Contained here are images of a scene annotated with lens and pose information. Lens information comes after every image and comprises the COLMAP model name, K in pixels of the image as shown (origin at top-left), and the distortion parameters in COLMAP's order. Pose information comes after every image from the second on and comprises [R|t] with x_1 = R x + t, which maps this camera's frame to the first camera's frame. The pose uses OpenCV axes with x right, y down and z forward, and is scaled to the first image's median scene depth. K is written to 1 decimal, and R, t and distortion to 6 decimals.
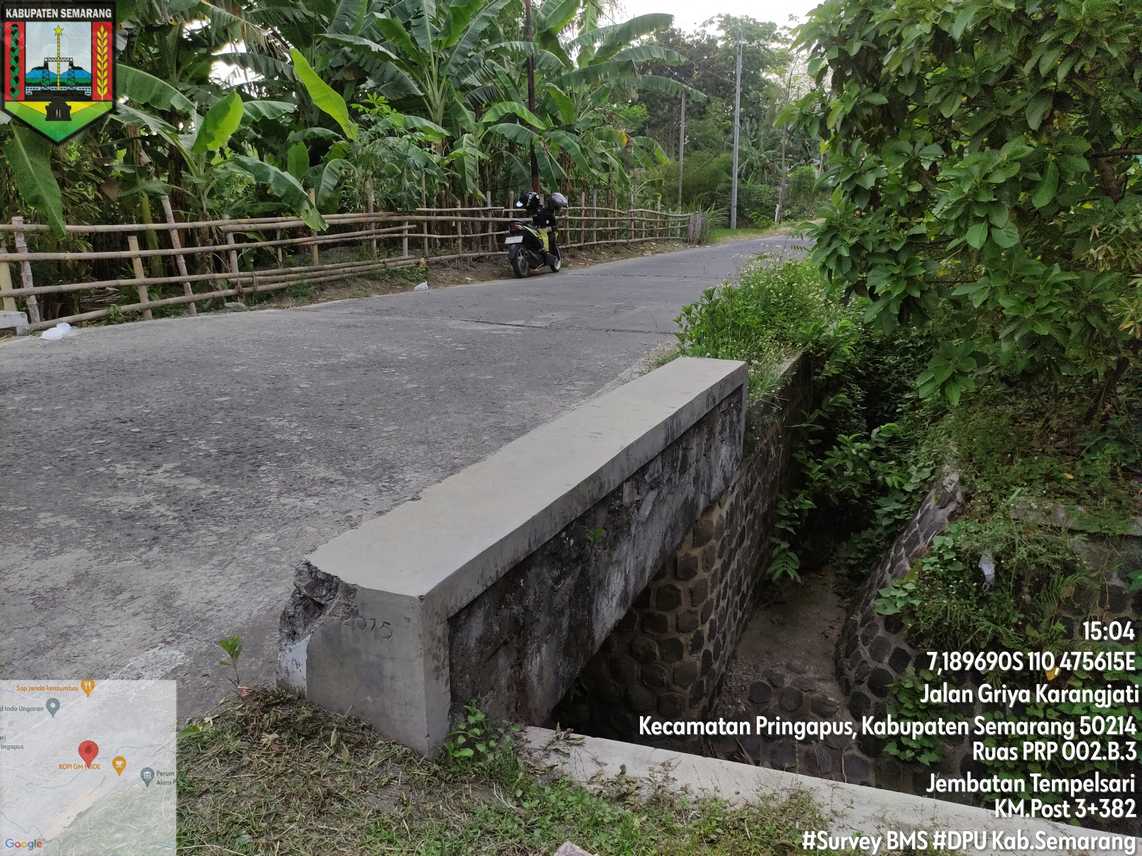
lens RADIAL K [[844.5, 0, 568.2], [0, 844.5, 428.7], [0, 0, 1]] dist [0.049149, -0.053101]
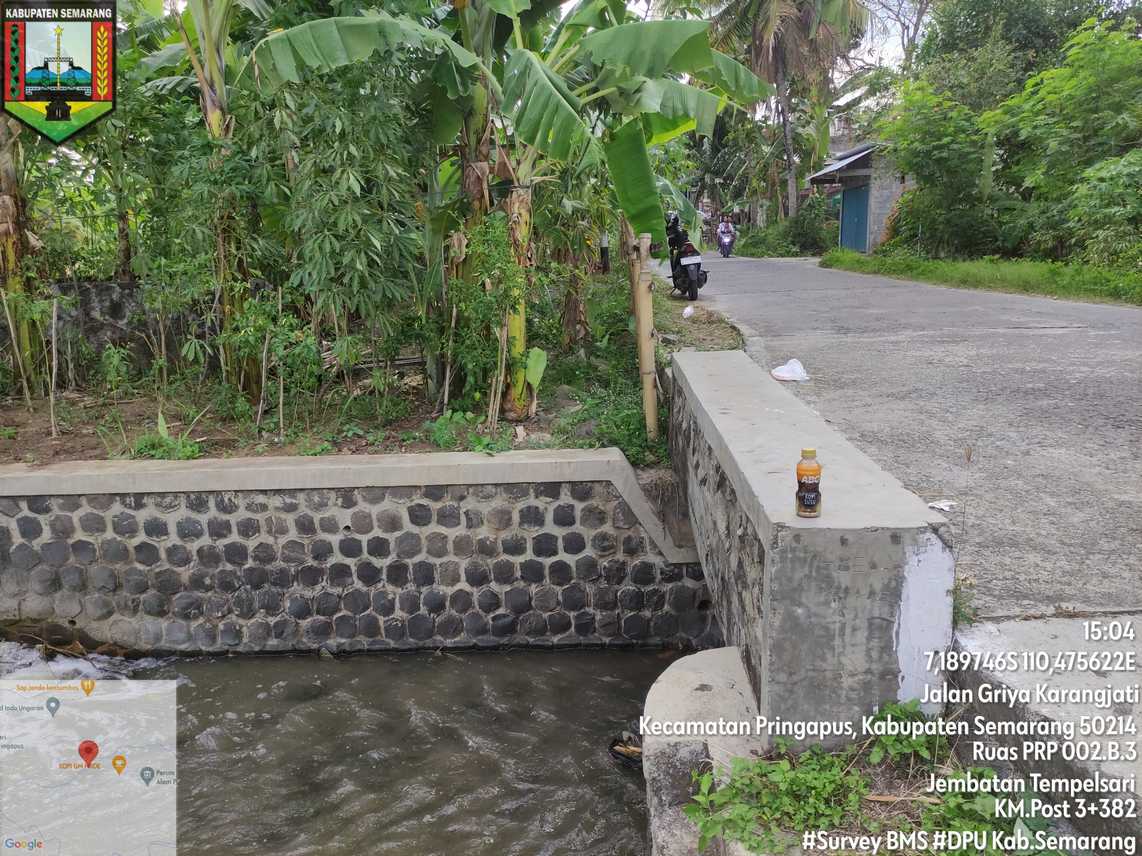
lens RADIAL K [[841.2, 0, 566.8], [0, 841.2, 430.6], [0, 0, 1]] dist [0.047455, -0.041931]
pose [[0.933983, -0.114923, 0.338332, -0.662608], [0.128055, 0.991627, -0.016673, -0.045070], [-0.333583, 0.058898, 0.940879, 0.210990]]
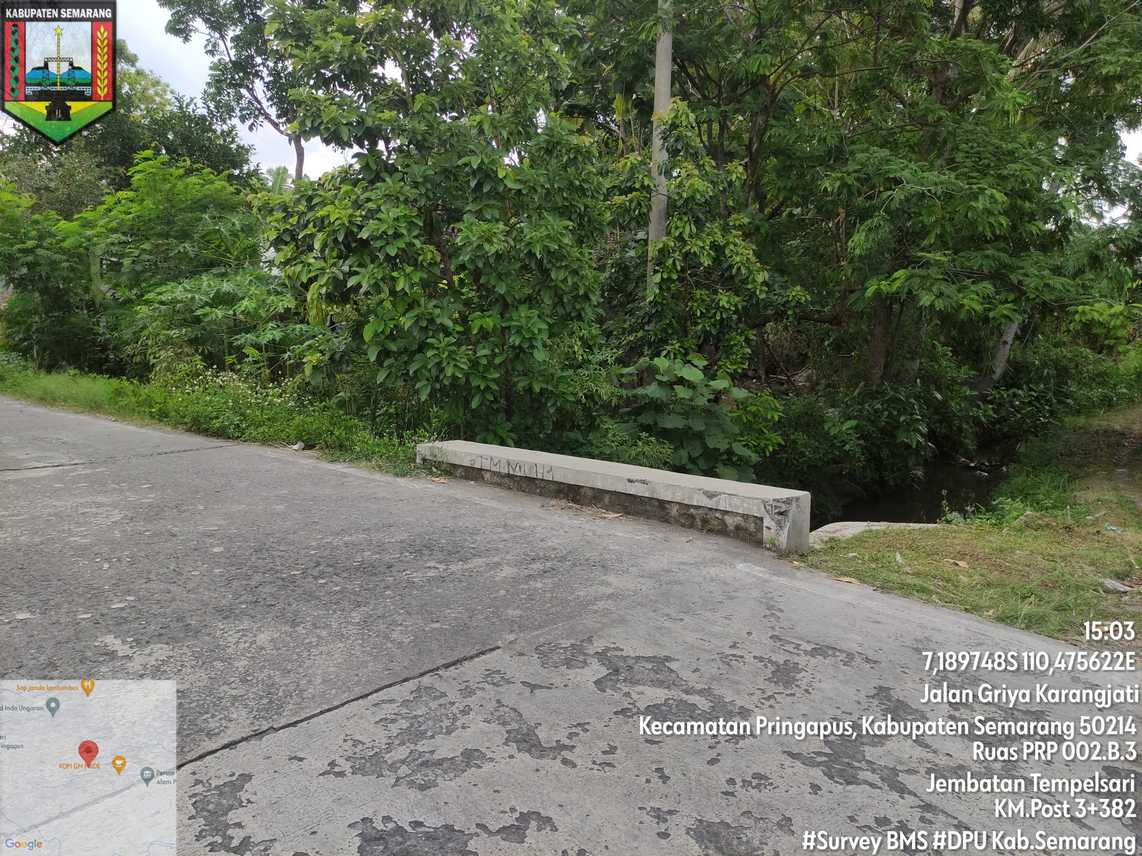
lens RADIAL K [[833.4, 0, 572.8], [0, 833.4, 443.0], [0, 0, 1]] dist [0.055600, -0.066206]
pose [[0.333298, -0.137802, 0.932697, -0.521891], [0.227389, 0.971808, 0.062323, -0.054468], [-0.914990, 0.191313, 0.355236, 0.114702]]
